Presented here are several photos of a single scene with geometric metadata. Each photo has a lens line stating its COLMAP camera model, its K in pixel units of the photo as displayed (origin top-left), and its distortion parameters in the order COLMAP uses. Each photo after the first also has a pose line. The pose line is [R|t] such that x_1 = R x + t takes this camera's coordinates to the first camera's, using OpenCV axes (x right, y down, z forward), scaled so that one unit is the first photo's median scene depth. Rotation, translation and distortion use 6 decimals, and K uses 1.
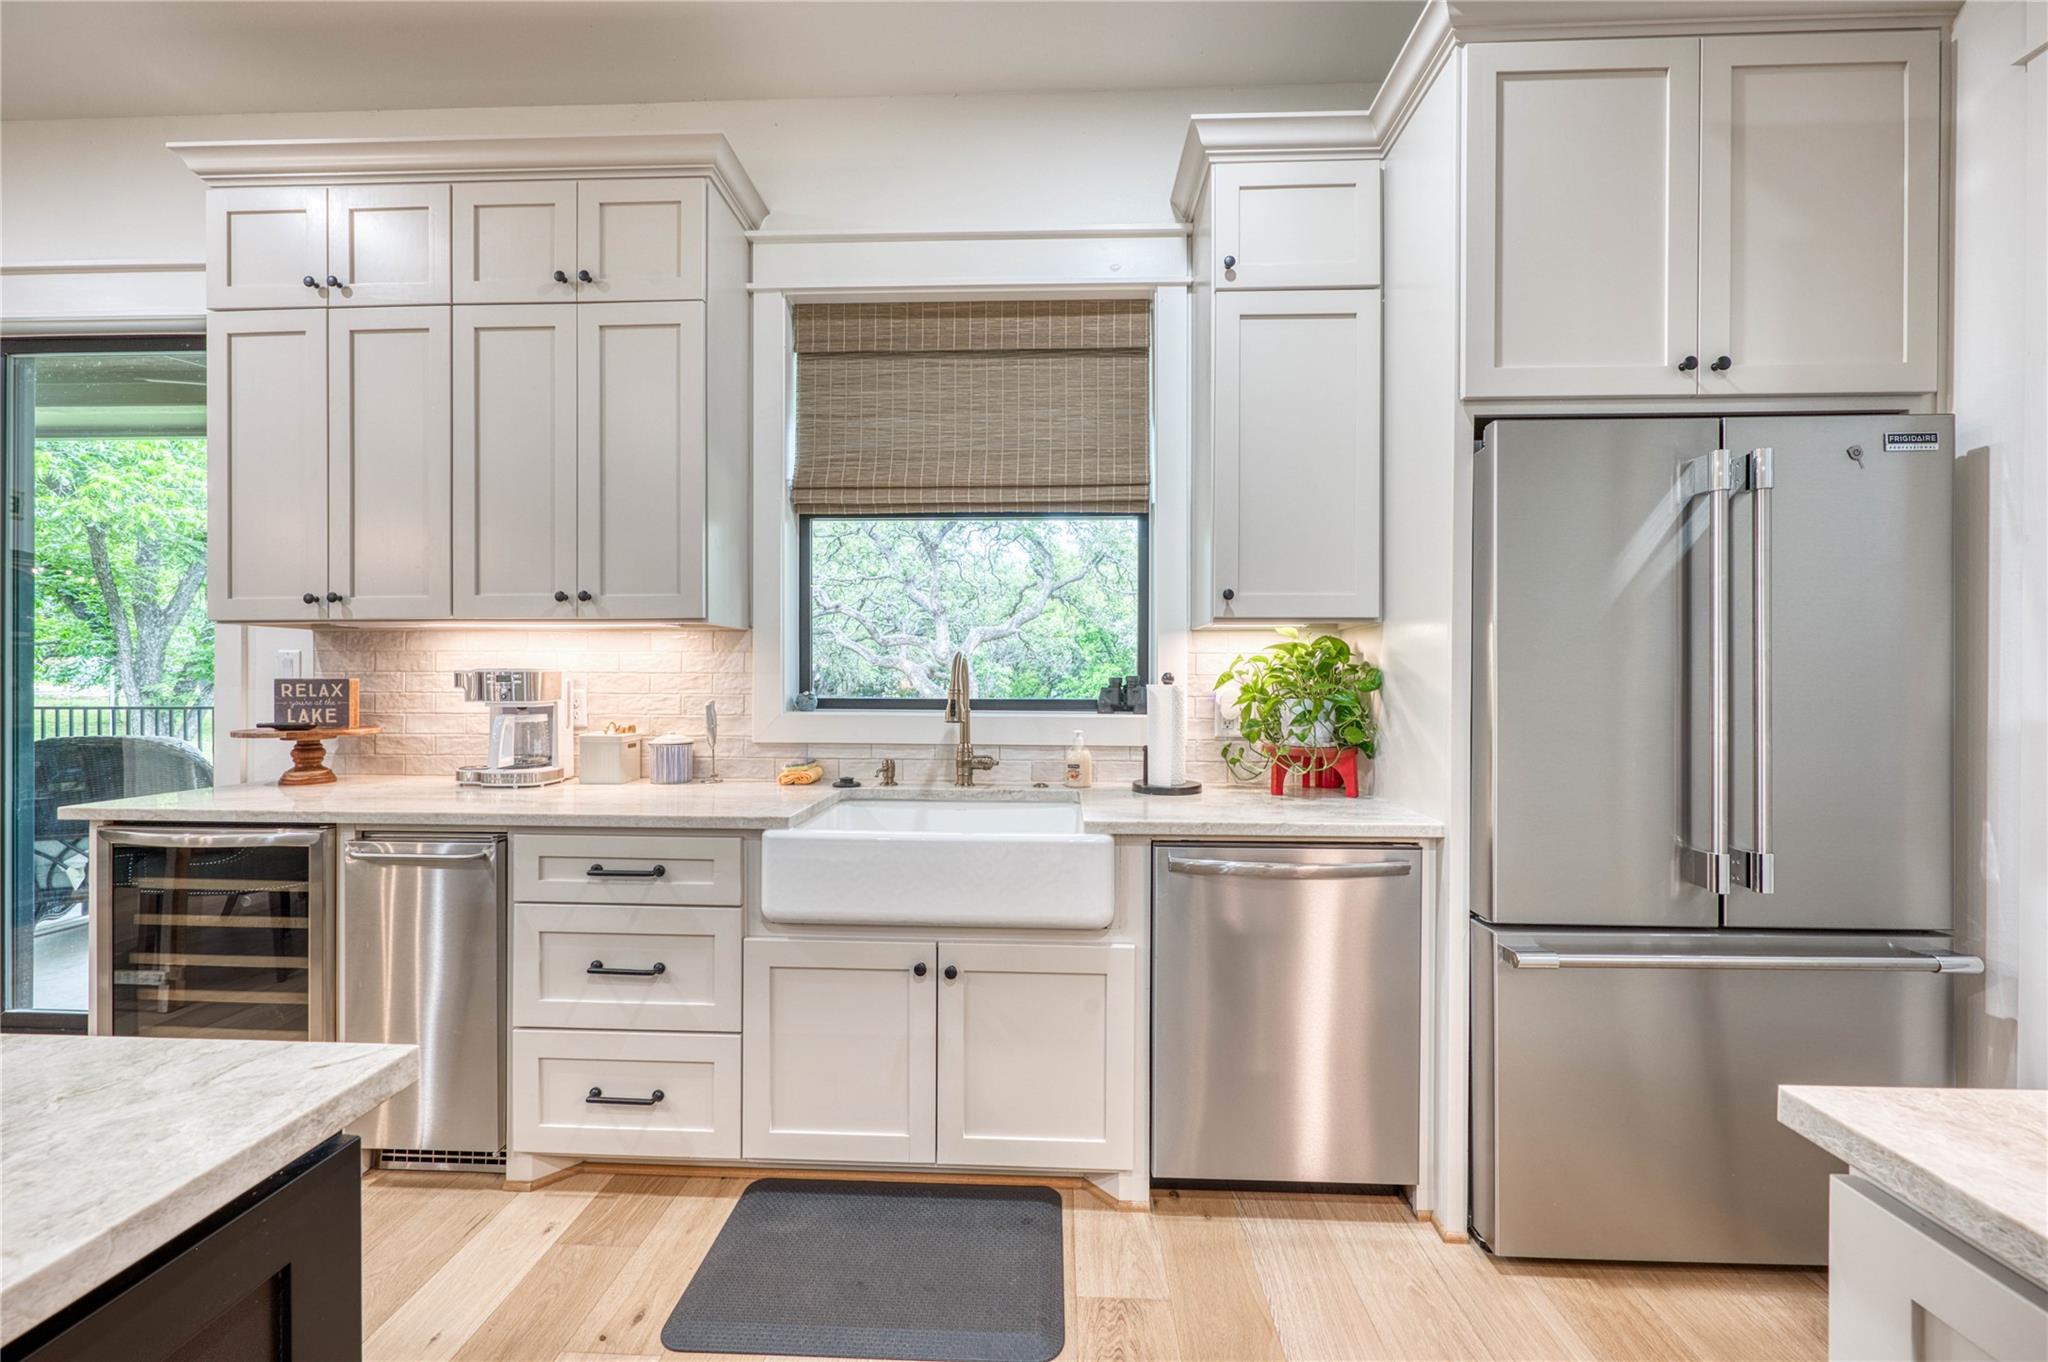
lens RADIAL K [[808.2, 0, 1024.0], [0, 808.2, 681.0], [0, 0, 1]] dist [0.002051, 0.000318]
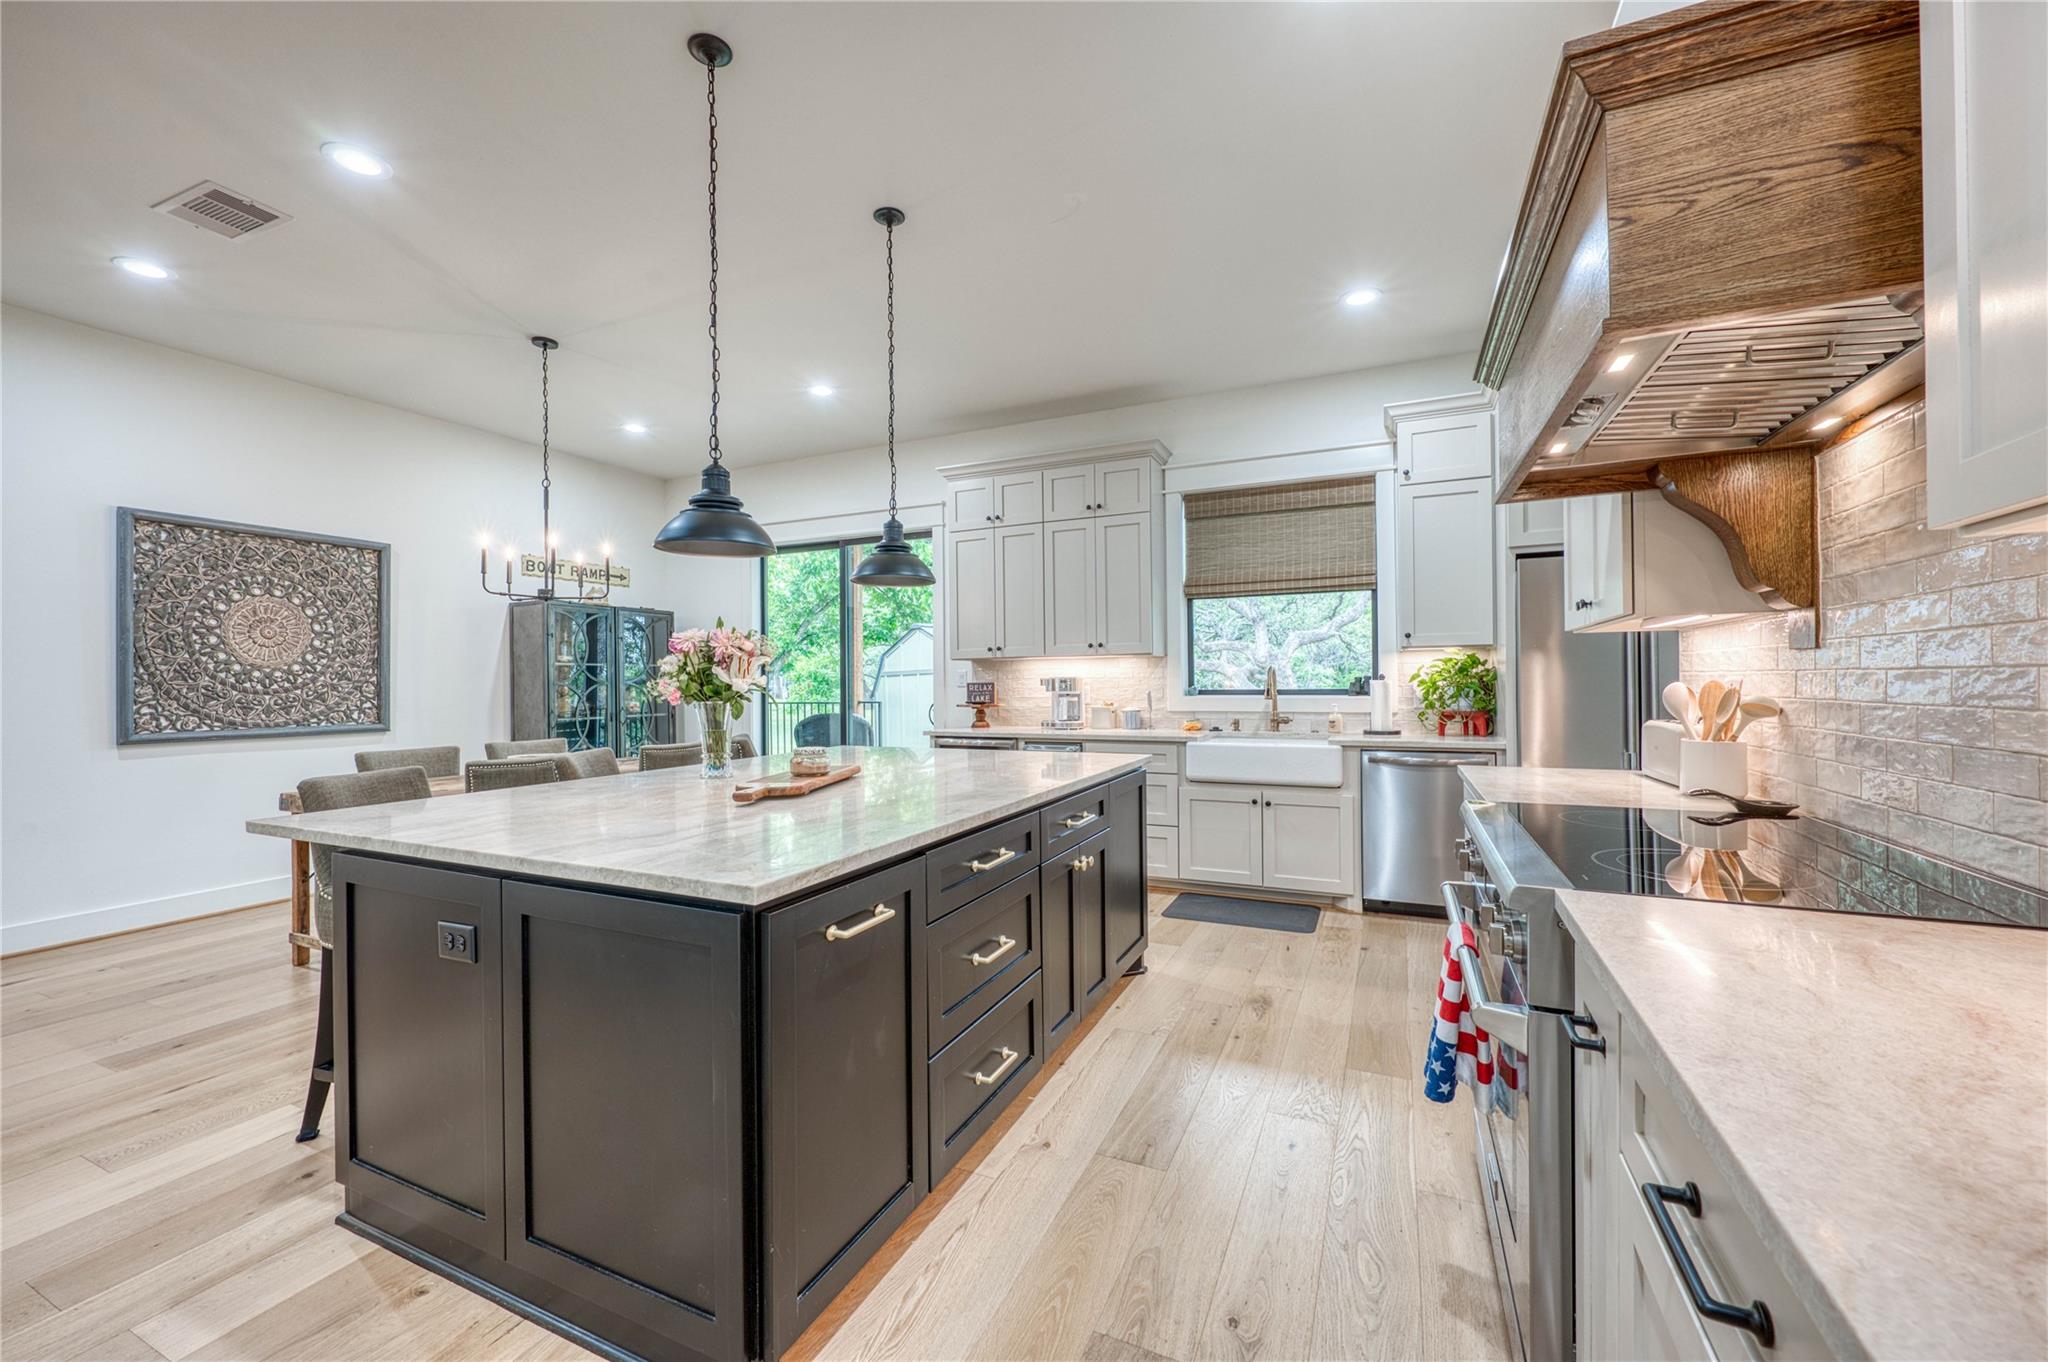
lens RADIAL K [[804.7, 0, 1016.2], [0, 804.7, 680.9], [0, 0, 1]] dist [-0.000437, 0.000504]
pose [[0.922094, -0.013124, -0.386744, 0.113587], [0.011386, 0.999912, -0.006786, 0.009434], [0.386799, 0.001854, 0.922162, -1.143053]]
